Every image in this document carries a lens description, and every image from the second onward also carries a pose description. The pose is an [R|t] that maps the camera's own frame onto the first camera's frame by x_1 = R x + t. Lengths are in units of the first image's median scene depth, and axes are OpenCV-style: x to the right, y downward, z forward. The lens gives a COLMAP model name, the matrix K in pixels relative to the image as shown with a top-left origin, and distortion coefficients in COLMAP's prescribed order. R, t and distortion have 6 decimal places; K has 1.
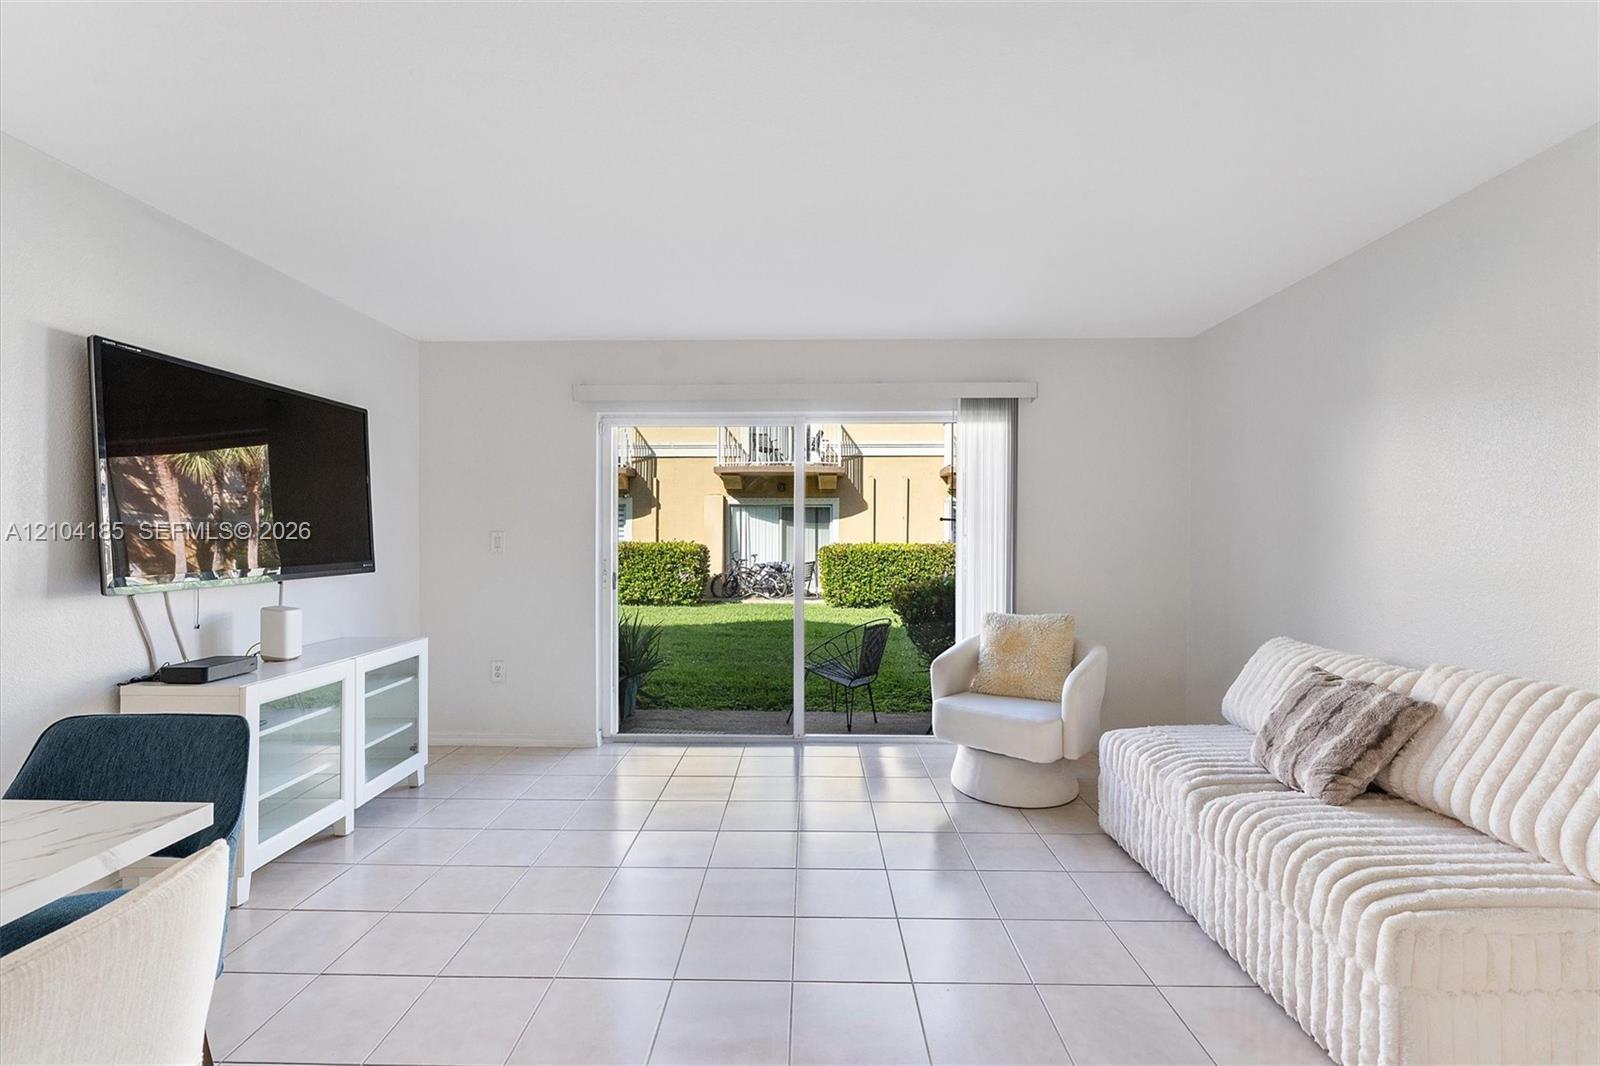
lens RADIAL K [[685.3, 0, 800.0], [0, 685.3, 533.0], [0, 0, 1]] dist [0.001717, 0.000378]
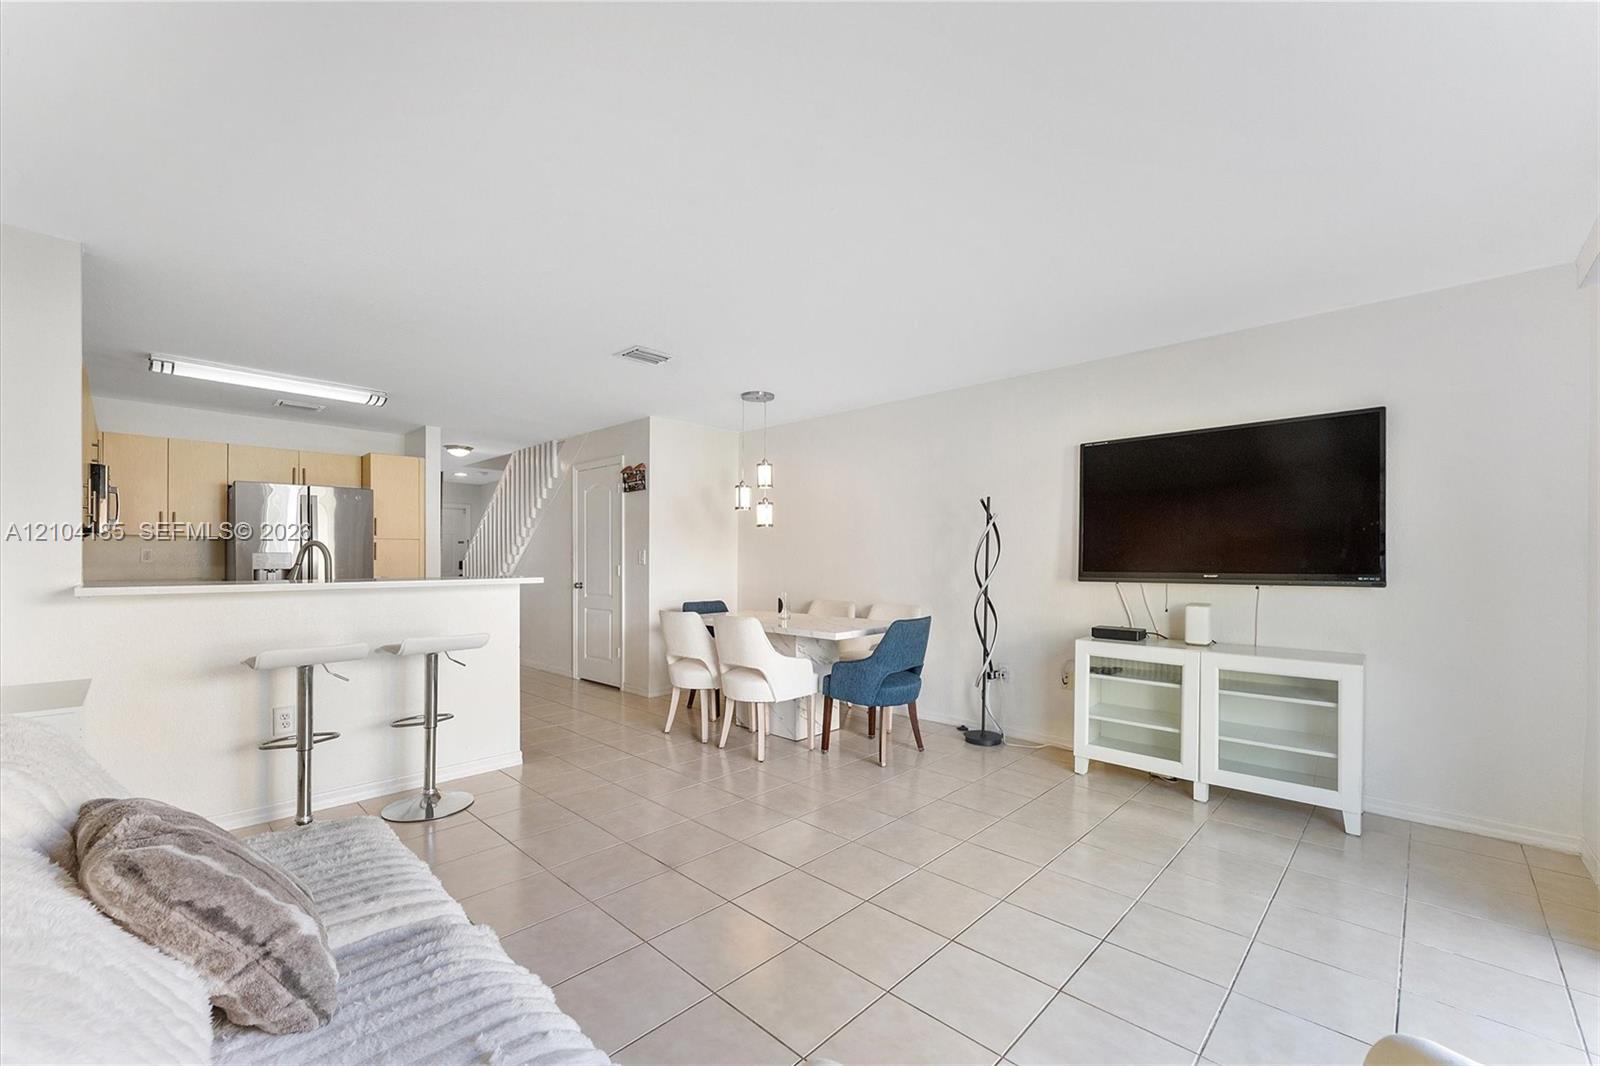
lens RADIAL K [[685.3, 0, 800.0], [0, 685.3, 533.0], [0, 0, 1]] dist [0.001717, 0.000378]
pose [[-0.664809, -0.030141, -0.746405, 0.664577], [0.001849, 0.999116, -0.041993, 0.027248], [0.747011, -0.029298, -0.664166, 1.236279]]
